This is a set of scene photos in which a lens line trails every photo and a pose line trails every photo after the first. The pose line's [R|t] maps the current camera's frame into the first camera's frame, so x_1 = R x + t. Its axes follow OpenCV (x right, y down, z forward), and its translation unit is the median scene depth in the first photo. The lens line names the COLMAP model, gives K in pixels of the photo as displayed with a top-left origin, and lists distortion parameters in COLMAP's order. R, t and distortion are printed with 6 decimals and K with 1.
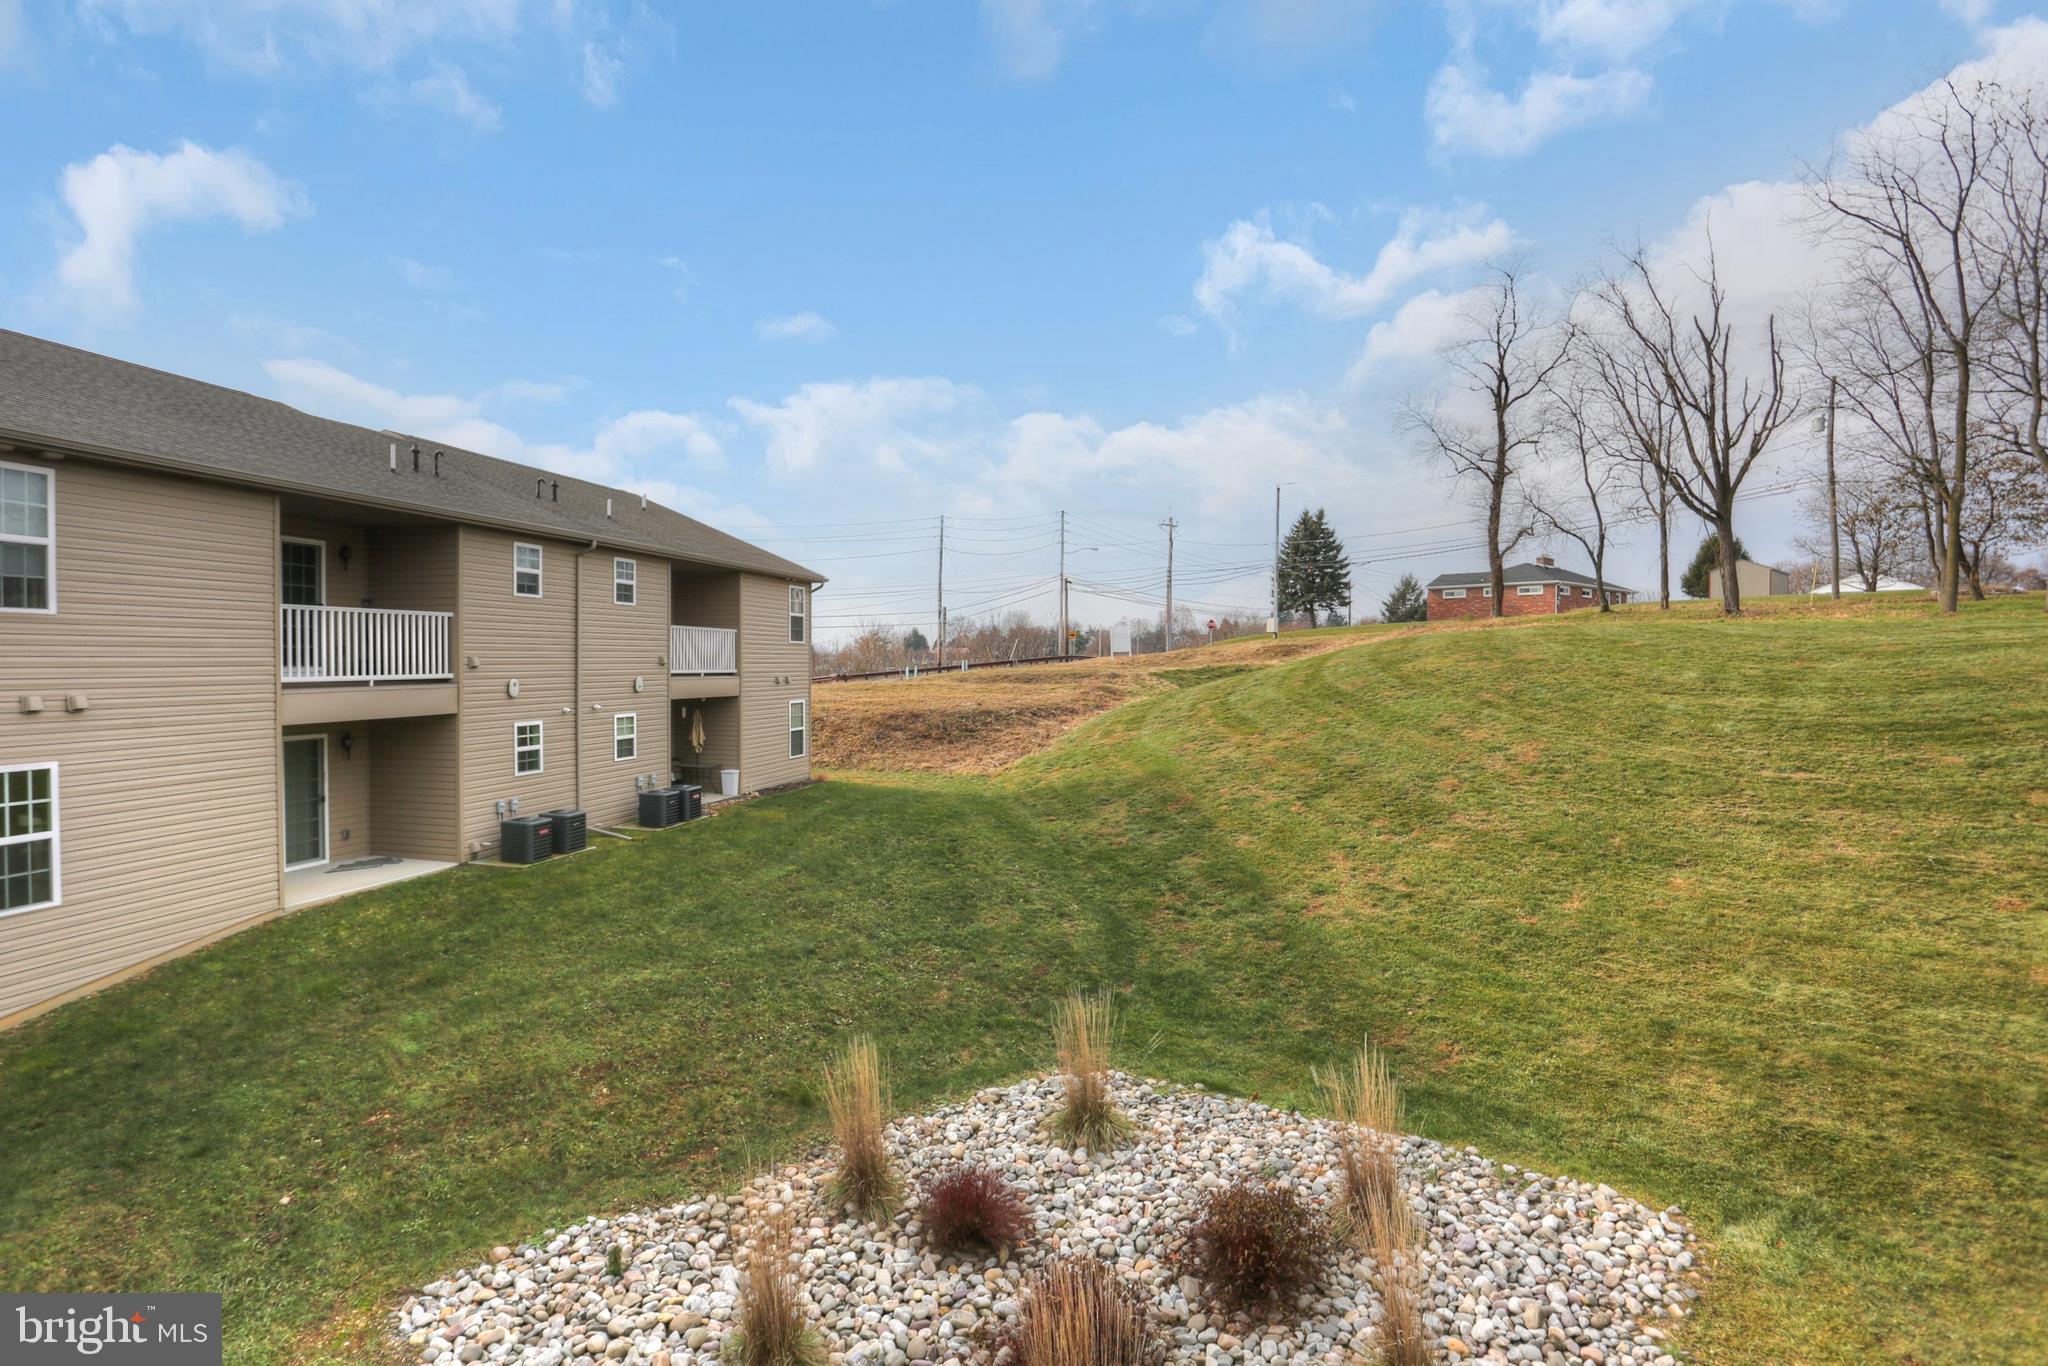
lens RADIAL K [[1028.6, 0, 1016.3], [0, 1028.6, 680.3], [0, 0, 1]] dist [-0.079077, 0.035524]
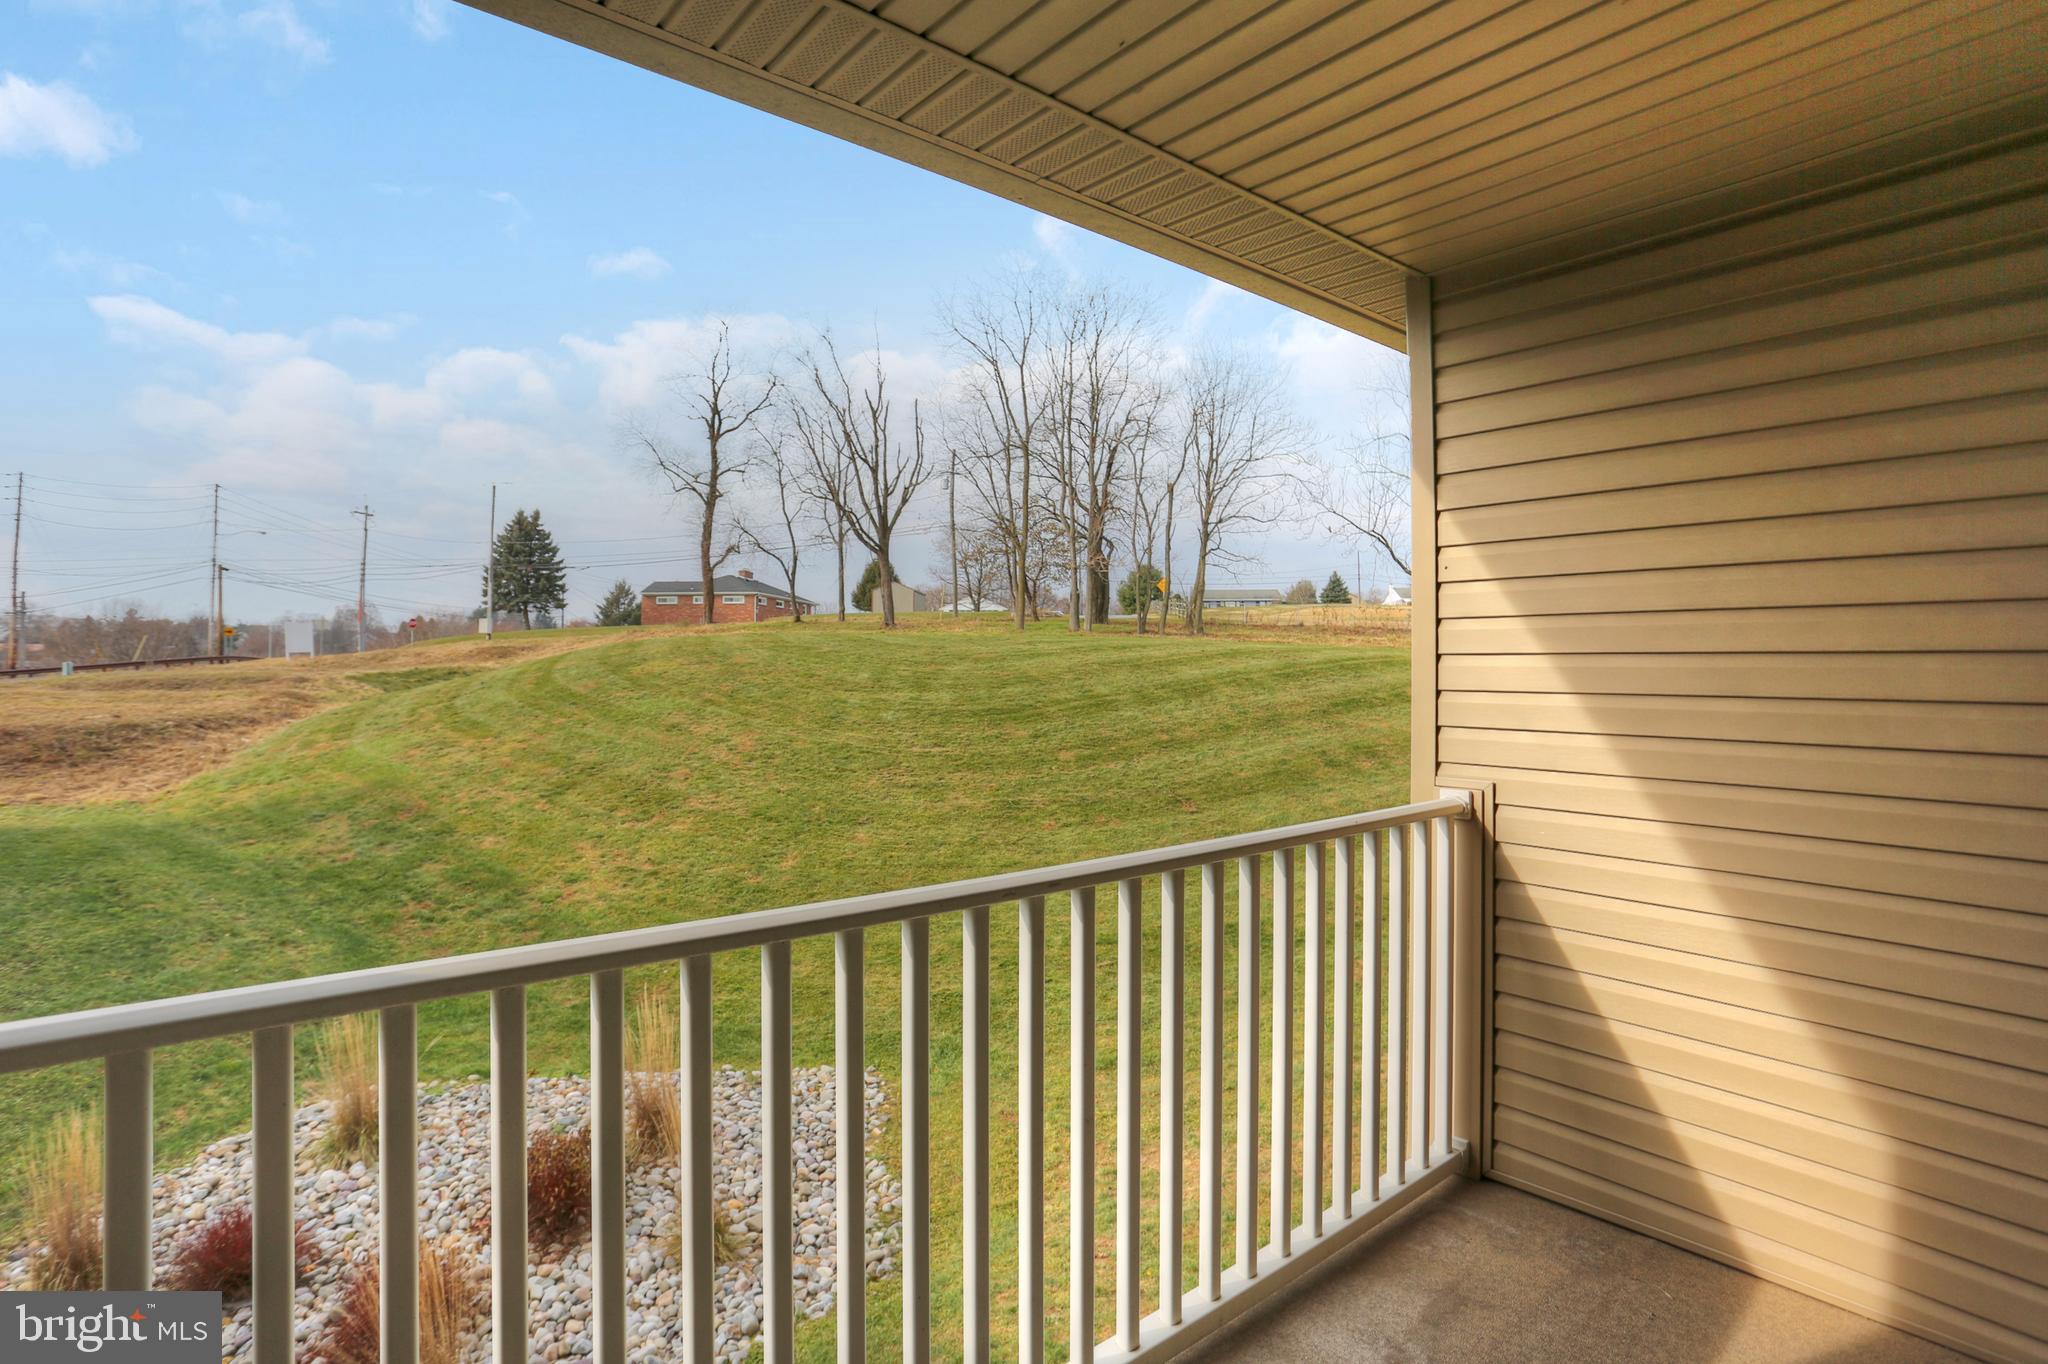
lens RADIAL K [[1028.6, 0, 1016.3], [0, 1028.6, 679.3], [0, 0, 1]] dist [-0.079077, 0.035524]
pose [[0.730986, -0.008130, 0.682344, -0.069922], [0.008980, 0.999957, 0.002294, -0.002002], [-0.682333, 0.004451, 0.731028, -0.081435]]
